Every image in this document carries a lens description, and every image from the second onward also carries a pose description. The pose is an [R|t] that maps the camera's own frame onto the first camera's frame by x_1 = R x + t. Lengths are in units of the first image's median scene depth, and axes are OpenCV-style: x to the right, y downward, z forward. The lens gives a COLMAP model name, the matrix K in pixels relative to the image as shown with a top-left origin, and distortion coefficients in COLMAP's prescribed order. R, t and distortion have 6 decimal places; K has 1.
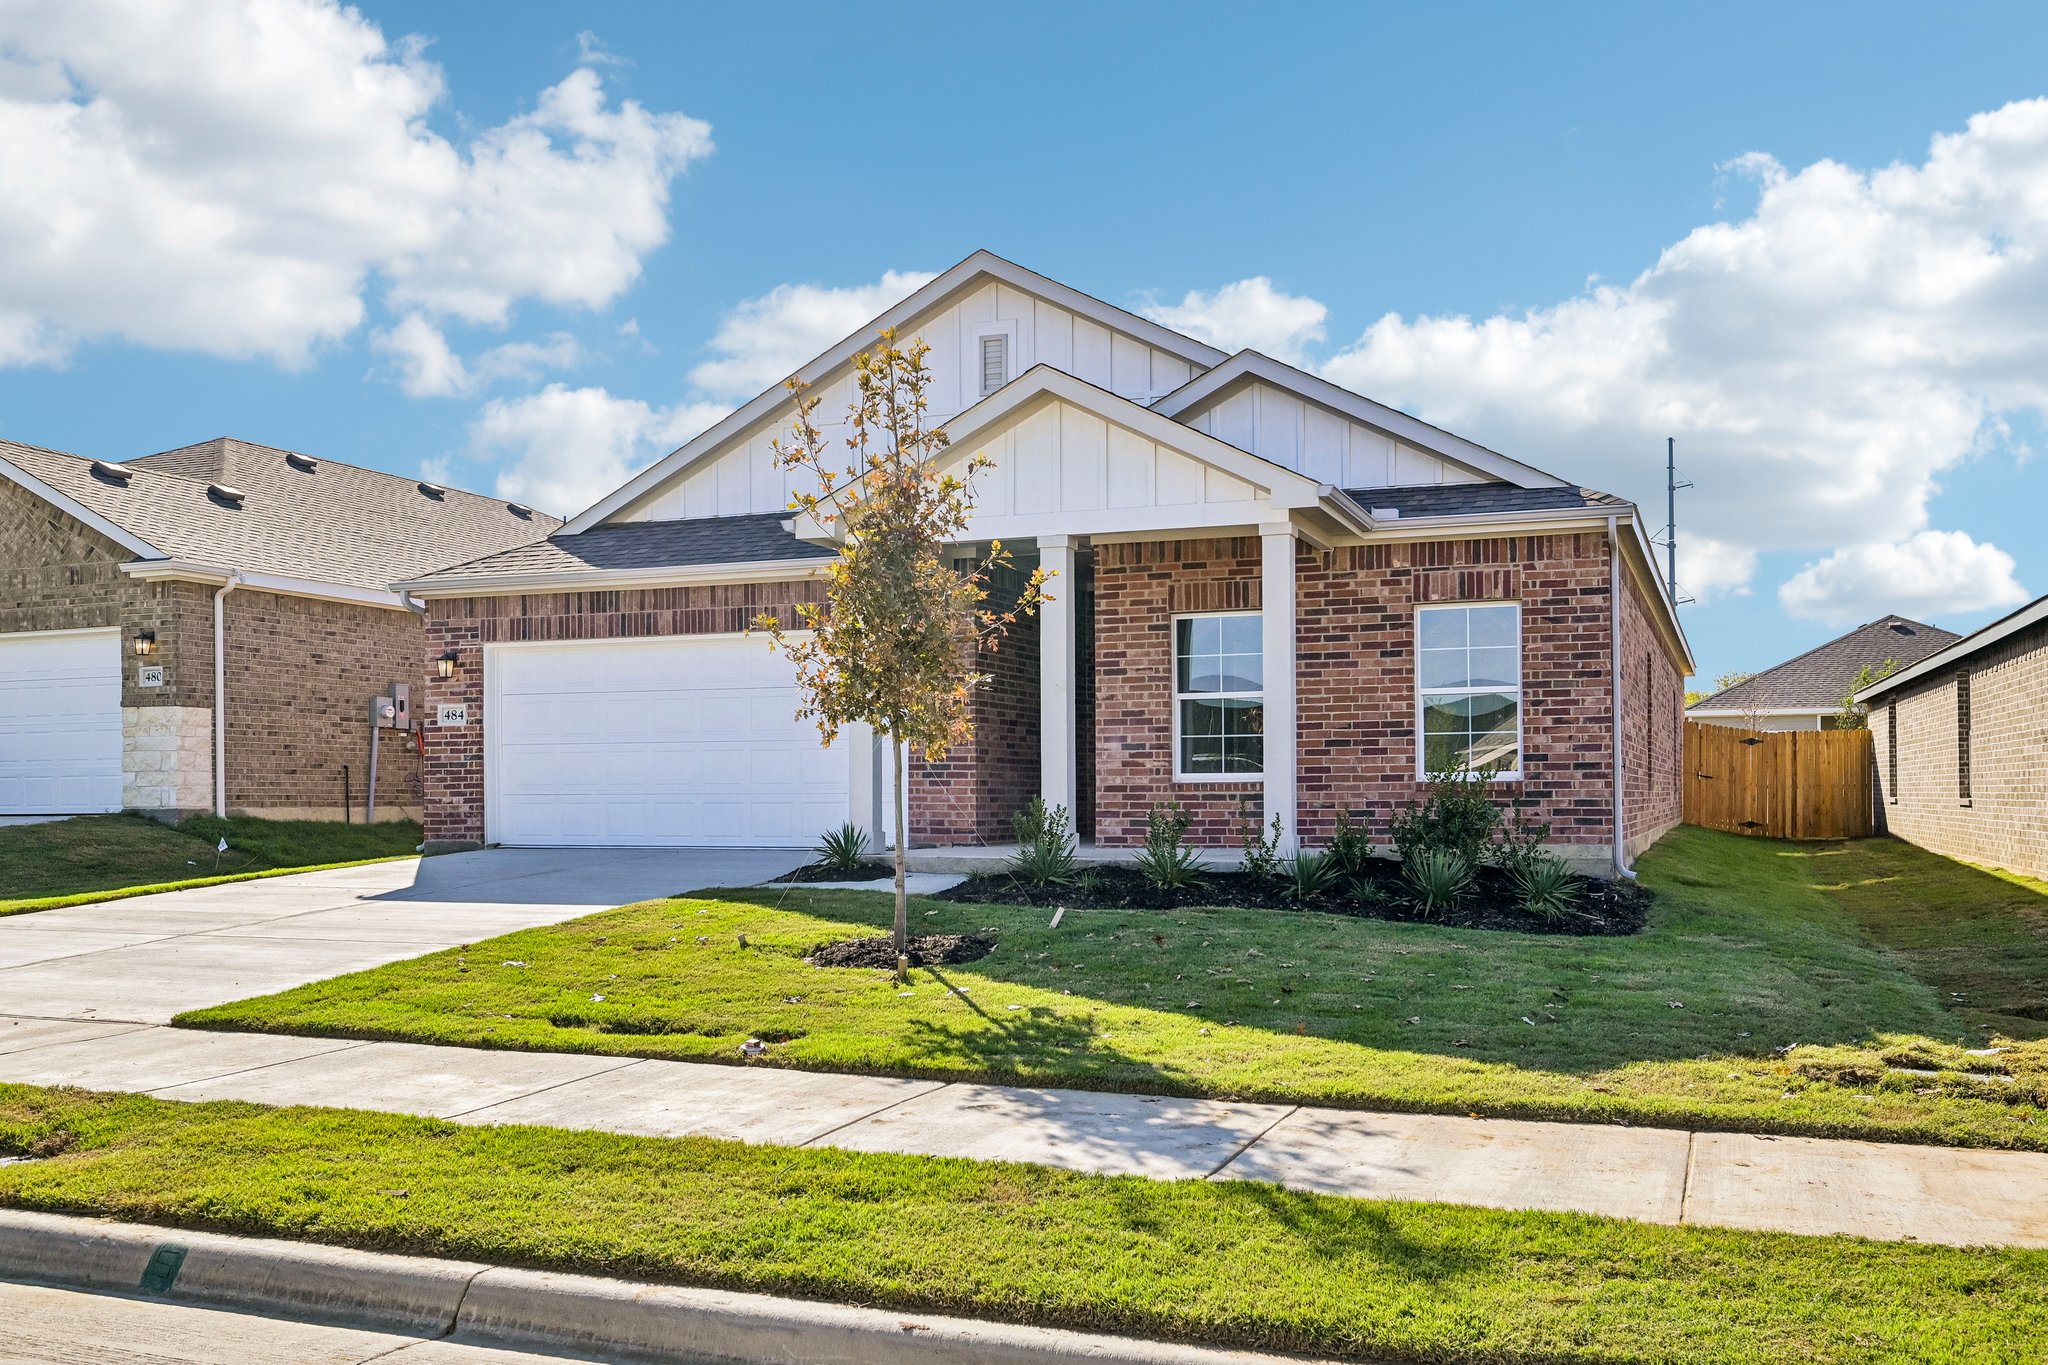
lens RADIAL K [[1780.8, 0, 1019.1], [0, 1780.8, 690.1], [0, 0, 1]] dist [-0.000785, -0.008191]
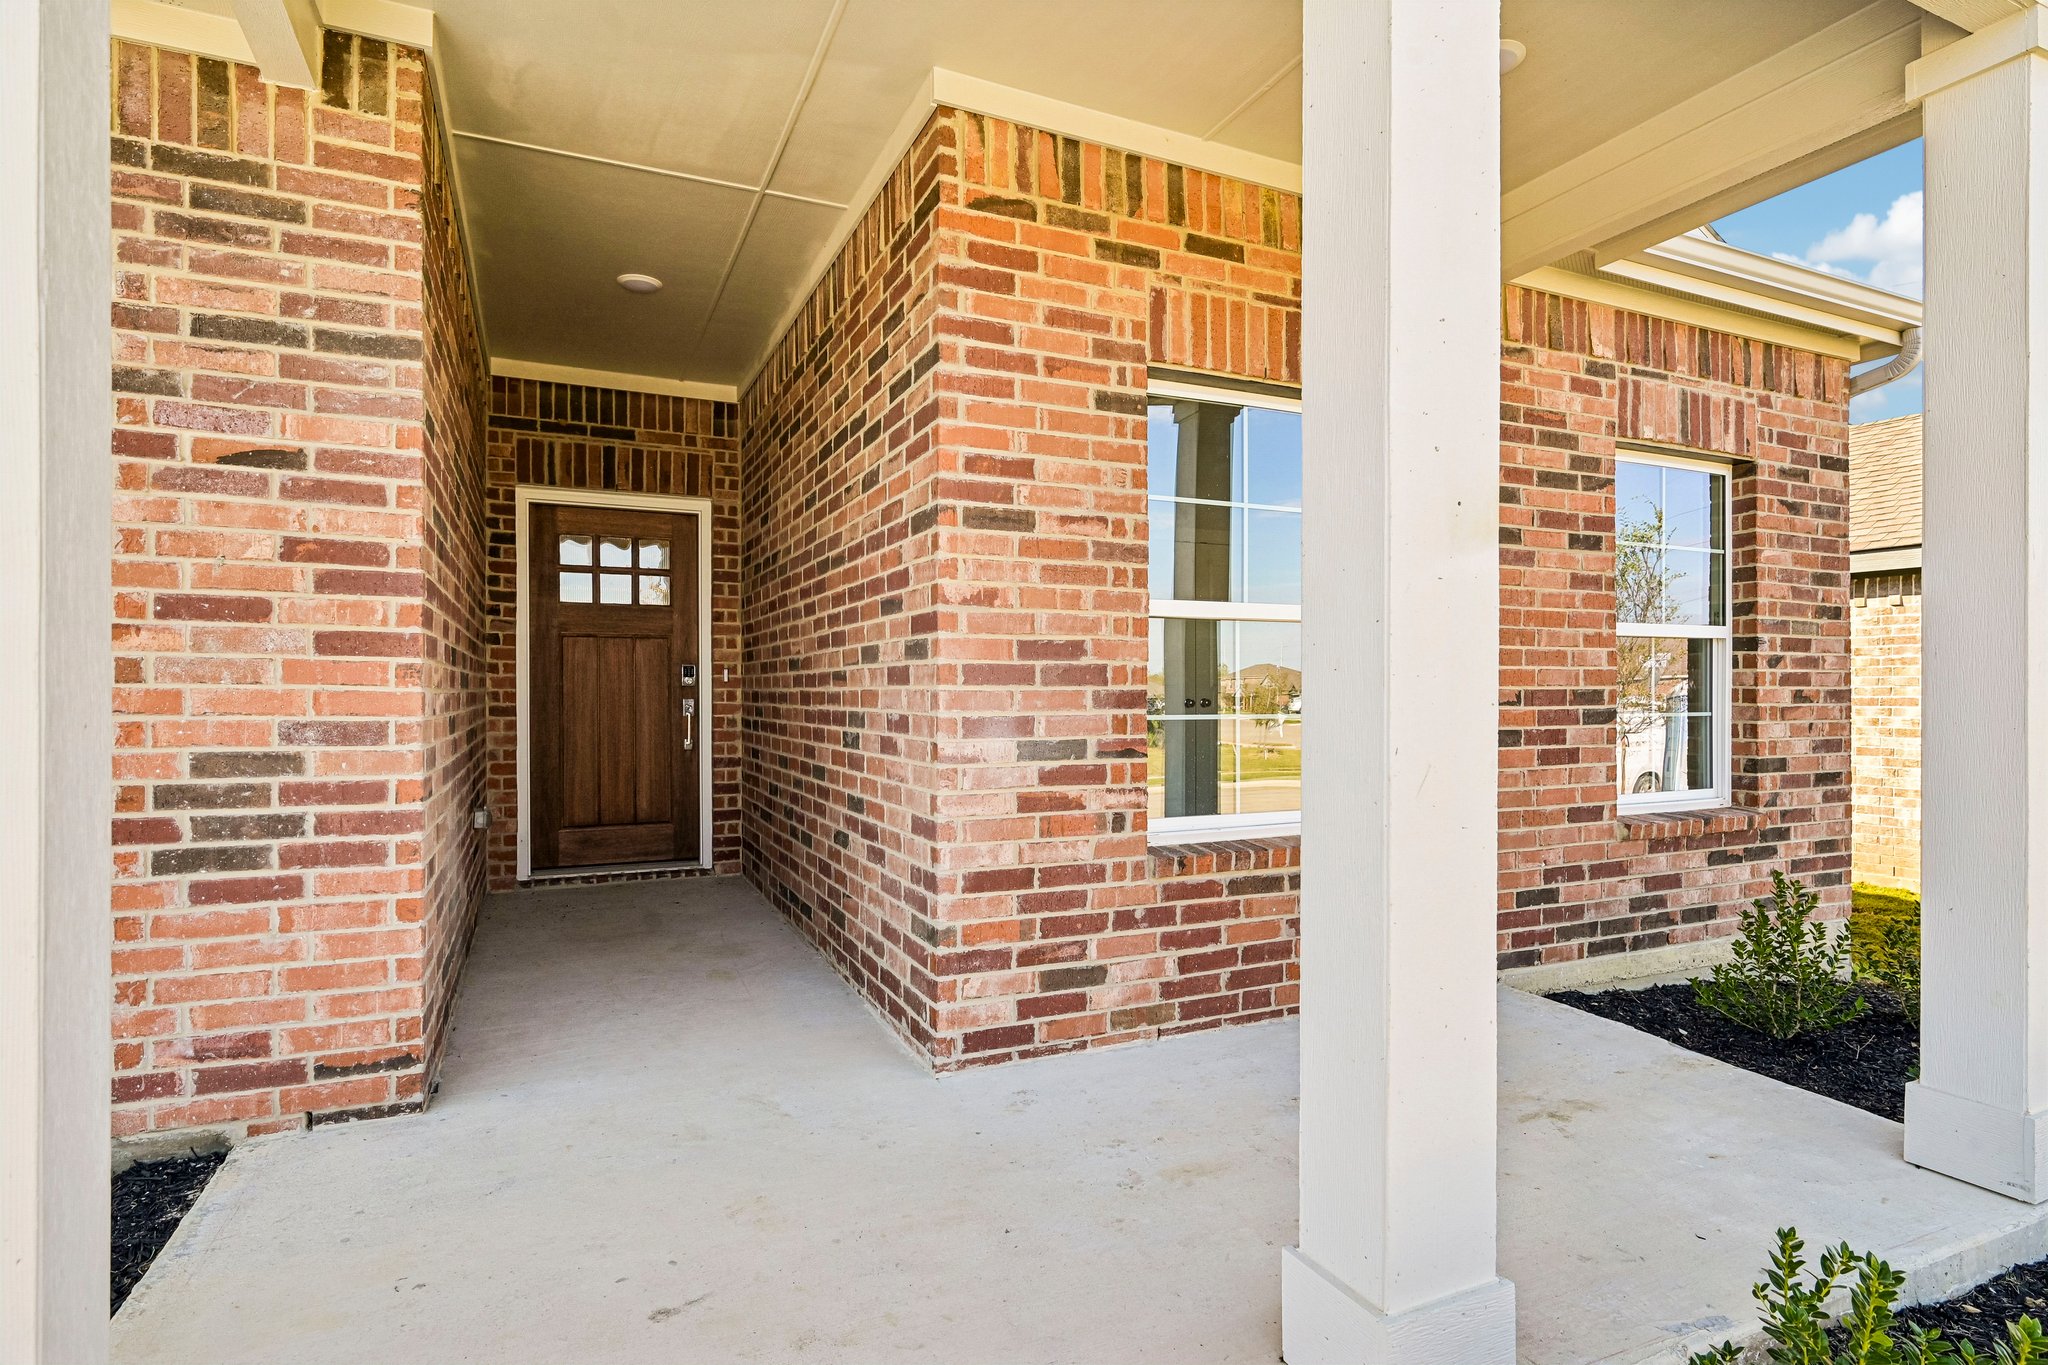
lens RADIAL K [[1045.7, 0, 1024.9], [0, 1045.7, 694.6], [0, 0, 1]] dist [-0.000707, 0.000499]
pose [[0.696695, 0.007459, 0.717328, -0.079467], [-0.043386, 0.998554, 0.031755, 0.015545], [-0.716054, -0.053245, 0.696011, 0.869871]]
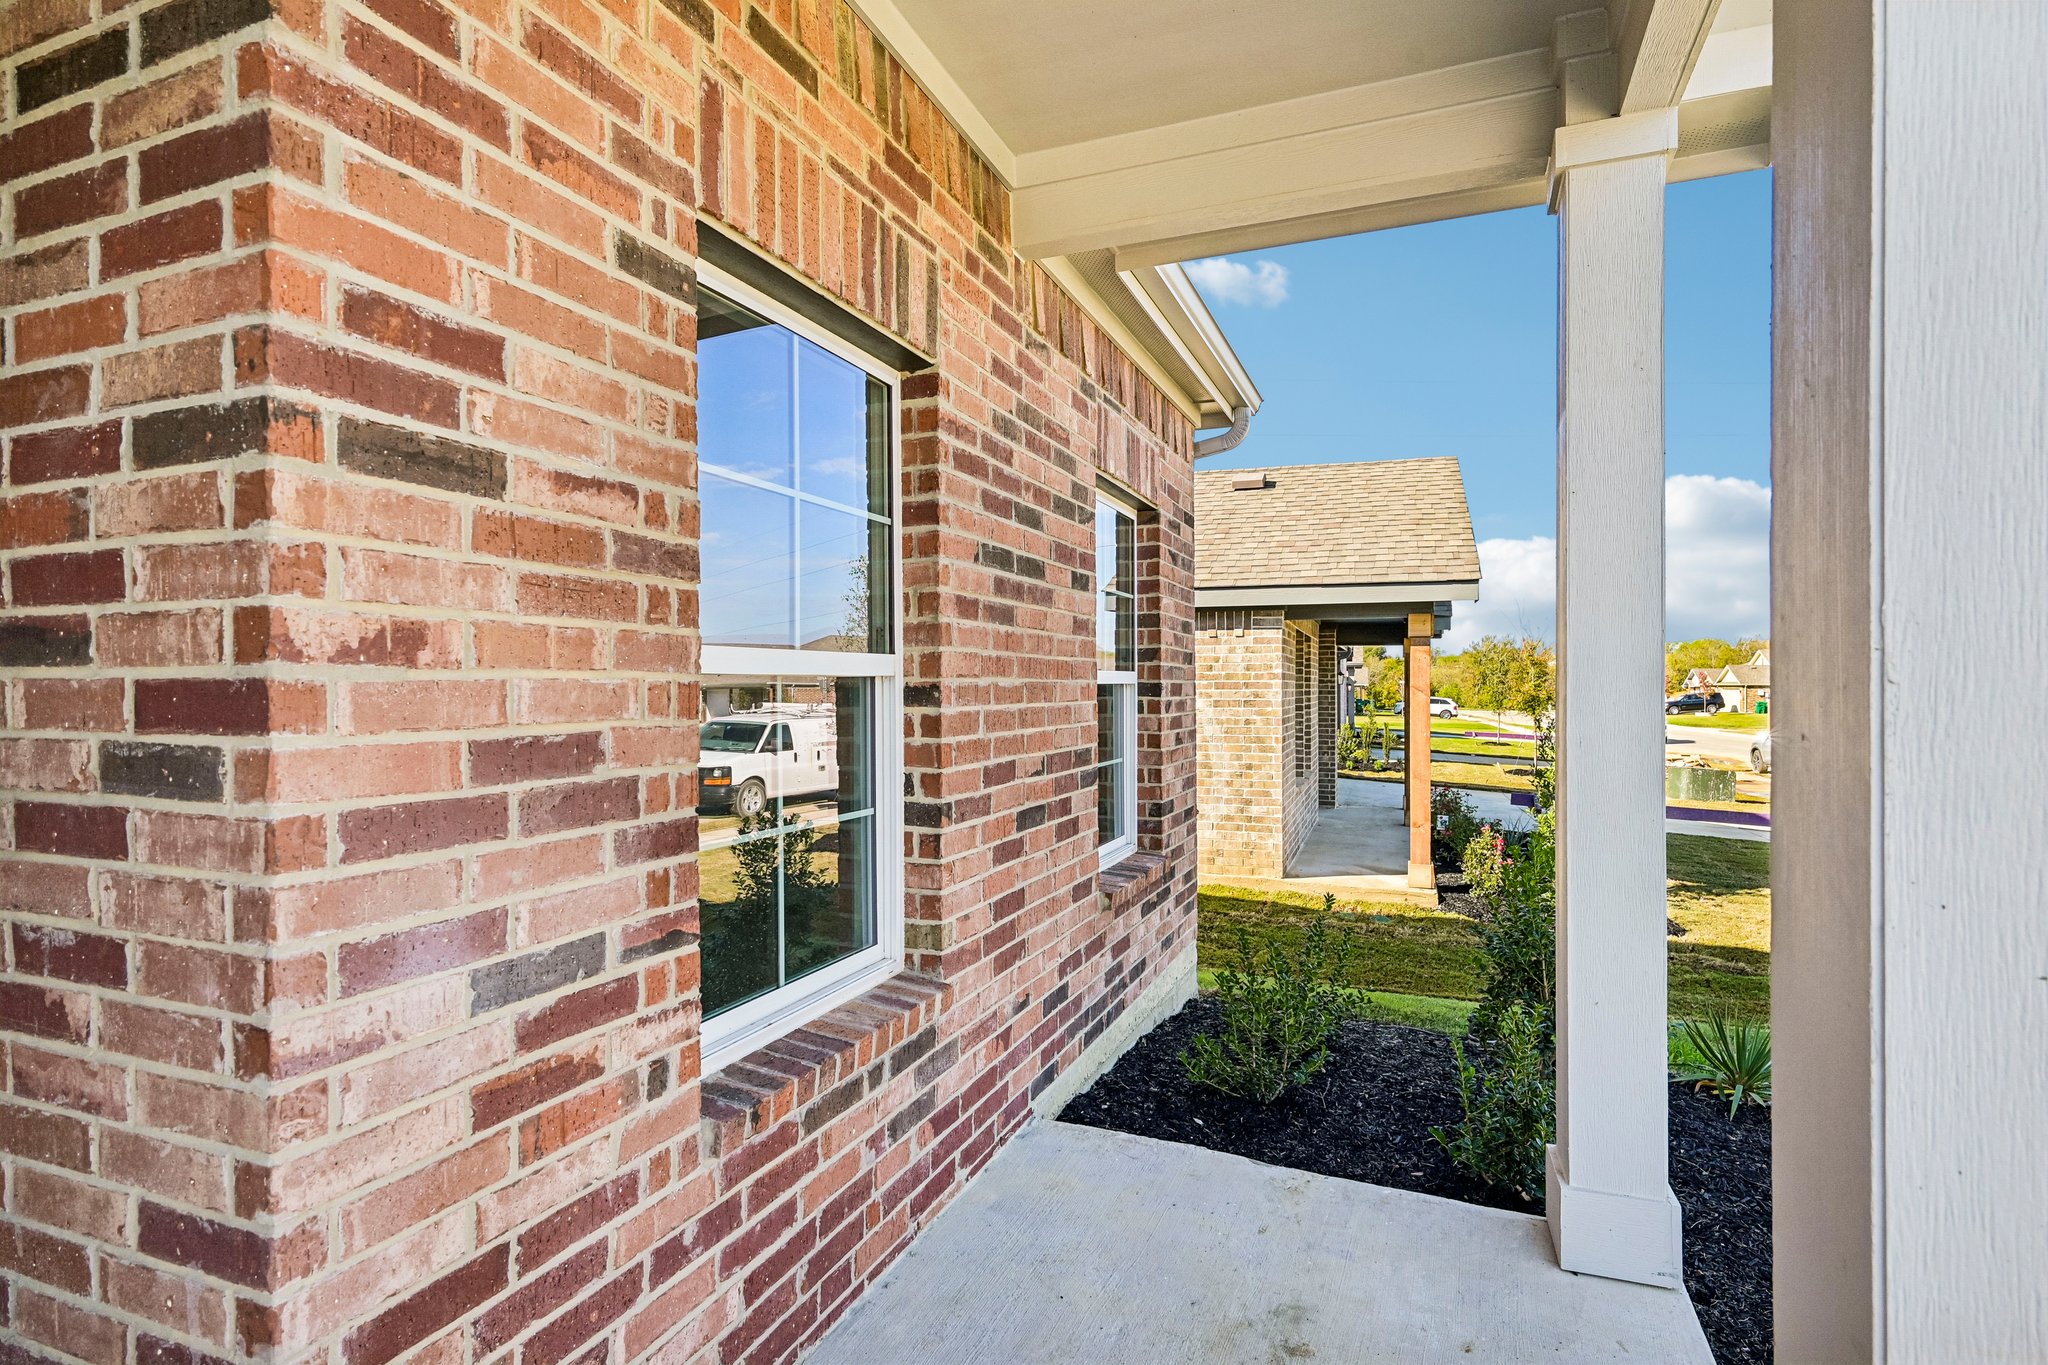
lens RADIAL K [[1045.7, 0, 1024.9], [0, 1045.7, 694.6], [0, 0, 1]] dist [-0.000707, 0.000499]
pose [[0.010854, 0.001643, 0.999940, -0.026562], [-0.051466, 0.998674, -0.001082, 0.005708], [-0.998616, -0.051451, 0.010925, 0.959855]]
